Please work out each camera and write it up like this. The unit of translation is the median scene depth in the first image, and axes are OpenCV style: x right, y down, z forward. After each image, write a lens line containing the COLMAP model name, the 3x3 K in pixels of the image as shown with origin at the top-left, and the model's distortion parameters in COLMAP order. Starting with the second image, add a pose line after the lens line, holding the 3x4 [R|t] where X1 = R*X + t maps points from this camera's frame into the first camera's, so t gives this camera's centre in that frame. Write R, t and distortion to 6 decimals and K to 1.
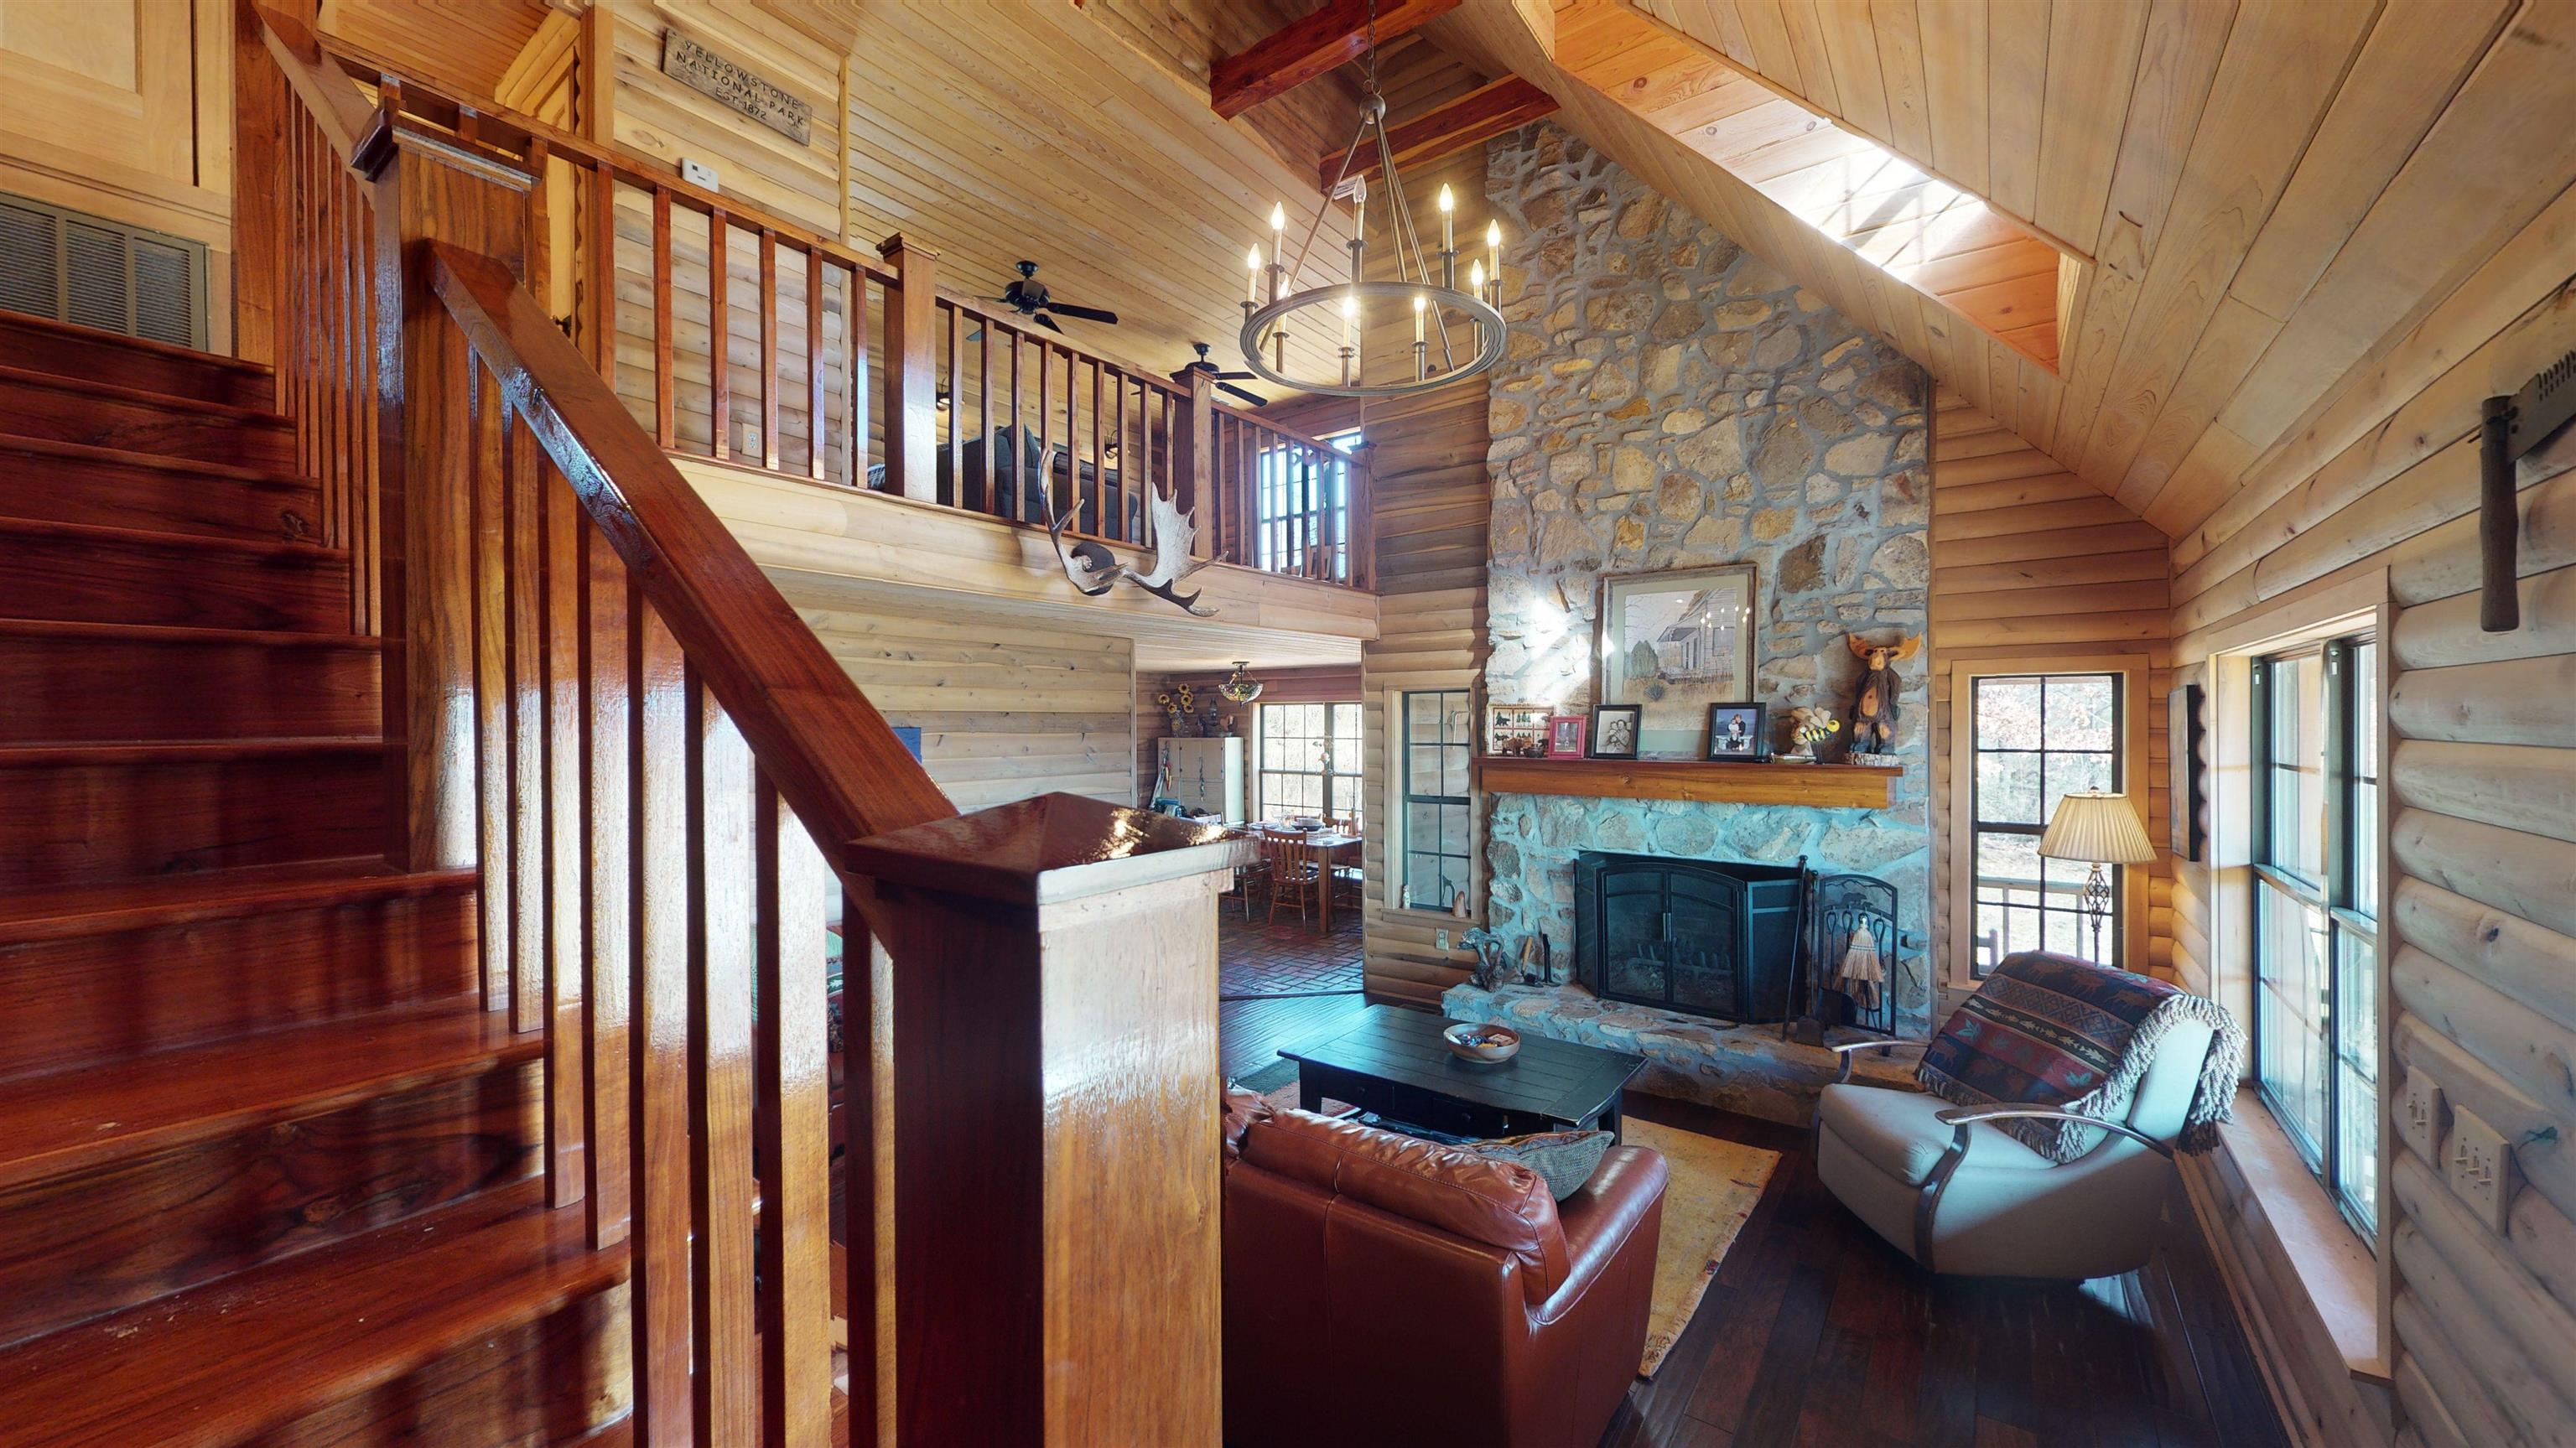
lens RADIAL K [[942.4, 0, 1299.0], [0, 942.4, 725.2], [0, 0, 1]] dist [0.000853, 0.000014]
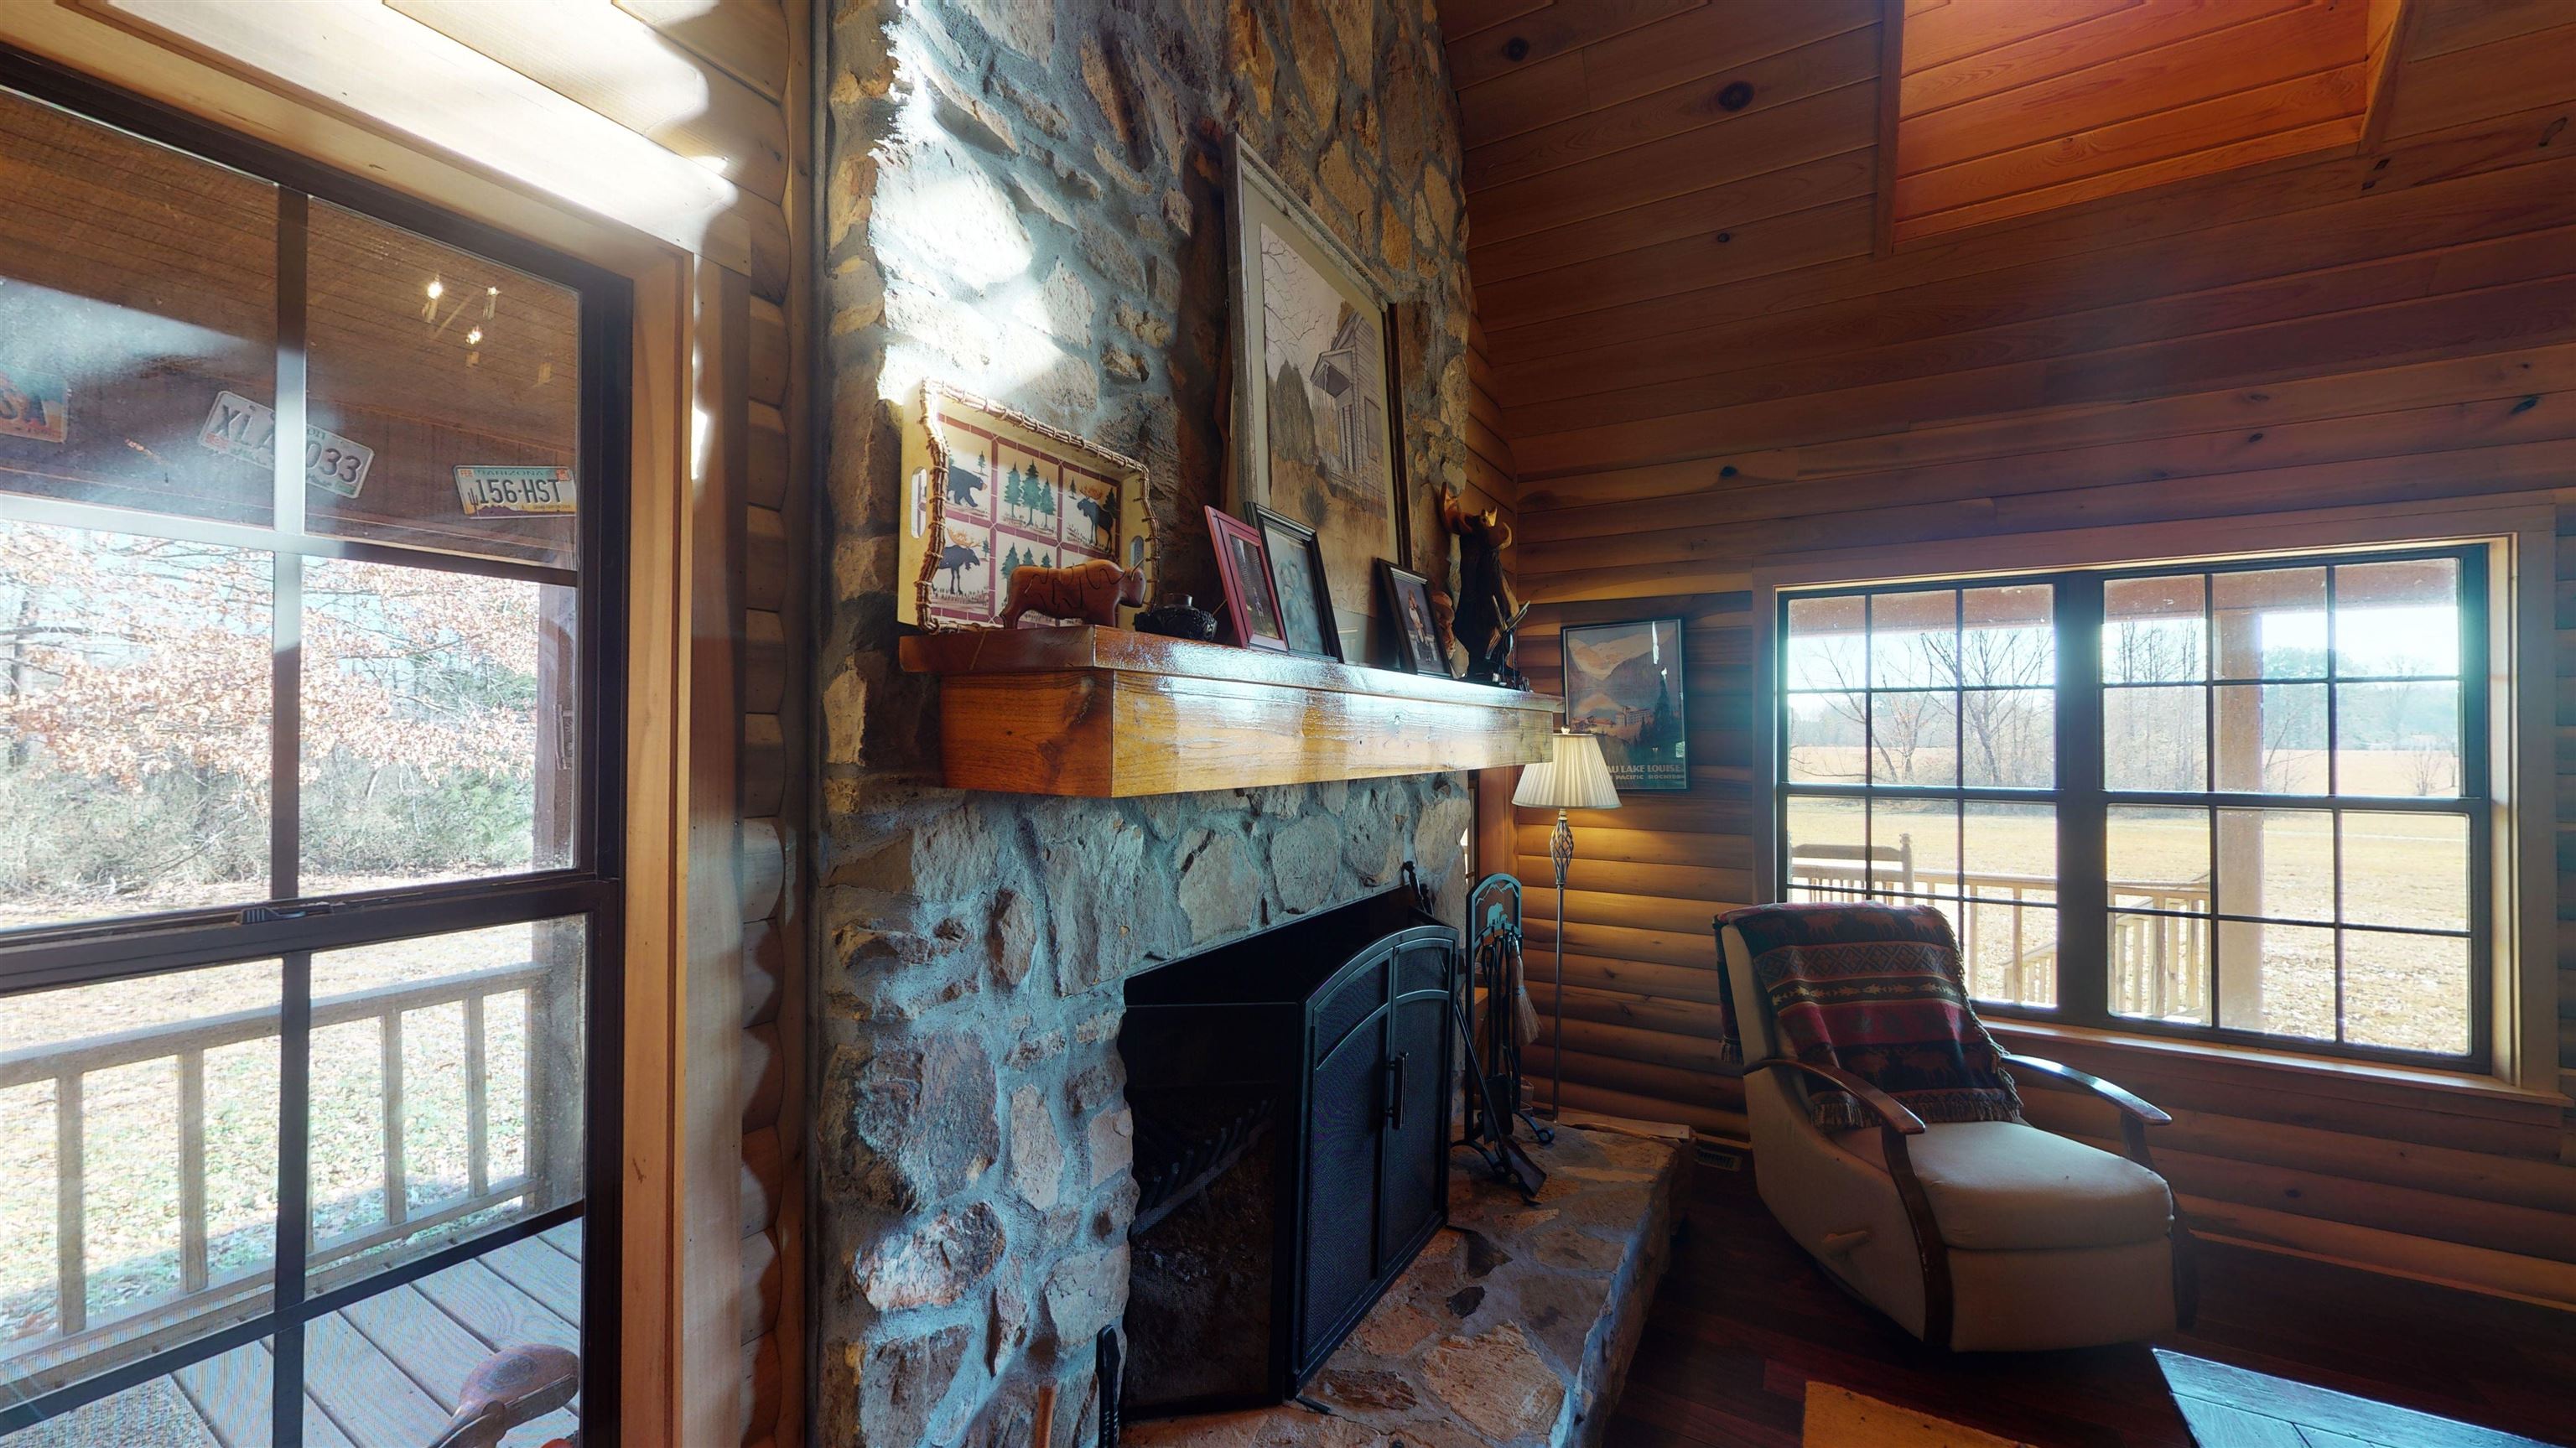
lens RADIAL K [[942.4, 0, 1285.4], [0, 942.4, 733.4], [0, 0, 1]] dist [0.000853, 0.000014]
pose [[-0.100373, 0.005326, 0.994936, -0.007019], [0.000822, 0.999986, -0.005270, 0.054104], [-0.994950, 0.000289, -0.100376, 0.935744]]
